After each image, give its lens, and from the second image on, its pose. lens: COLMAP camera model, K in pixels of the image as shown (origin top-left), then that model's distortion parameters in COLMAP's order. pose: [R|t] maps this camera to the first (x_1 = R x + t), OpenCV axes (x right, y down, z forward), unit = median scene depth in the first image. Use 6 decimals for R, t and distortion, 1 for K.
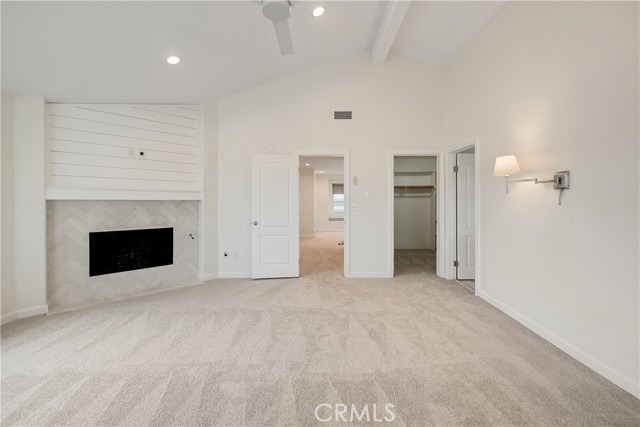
lens RADIAL K [[270.3, 0, 319.3], [0, 270.3, 201.8], [0, 0, 1]] dist [-0.002077, -0.000124]
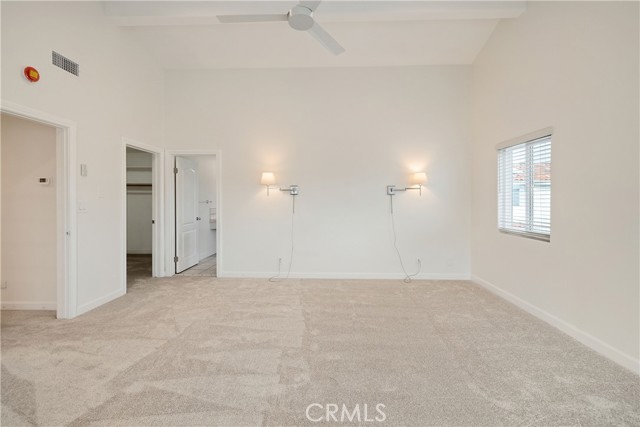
lens RADIAL K [[270.3, 0, 319.3], [0, 270.3, 201.8], [0, 0, 1]] dist [-0.002077, -0.000124]
pose [[0.027540, -0.001638, 0.999619, -0.570653], [0.000496, 0.999999, 0.001625, 0.000823], [-0.999621, 0.000451, 0.027541, 0.422637]]
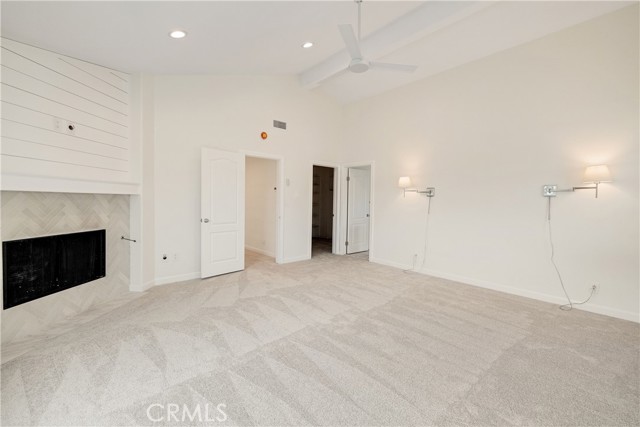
lens RADIAL K [[266.6, 0, 319.9], [0, 266.6, 209.9], [0, 0, 1]] dist [0.000097, -0.000043]
pose [[0.746707, -0.006799, 0.665119, -0.590010], [-0.018822, 0.999331, 0.031346, 0.004319], [-0.664887, -0.035925, 0.746079, 0.026182]]
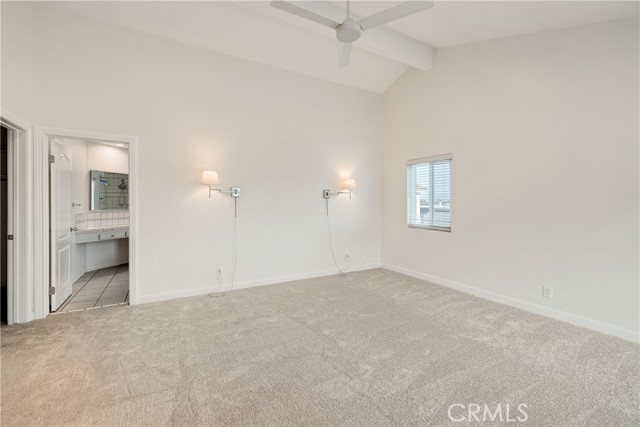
lens RADIAL K [[276.9, 0, 319.9], [0, 276.9, 203.4], [0, 0, 1]] dist [0.000204, 0.000123]
pose [[-0.509244, 0.001980, 0.860620, -0.510149], [0.001155, 0.999998, -0.001617, -0.000943], [-0.860621, 0.000170, -0.509245, 0.796476]]
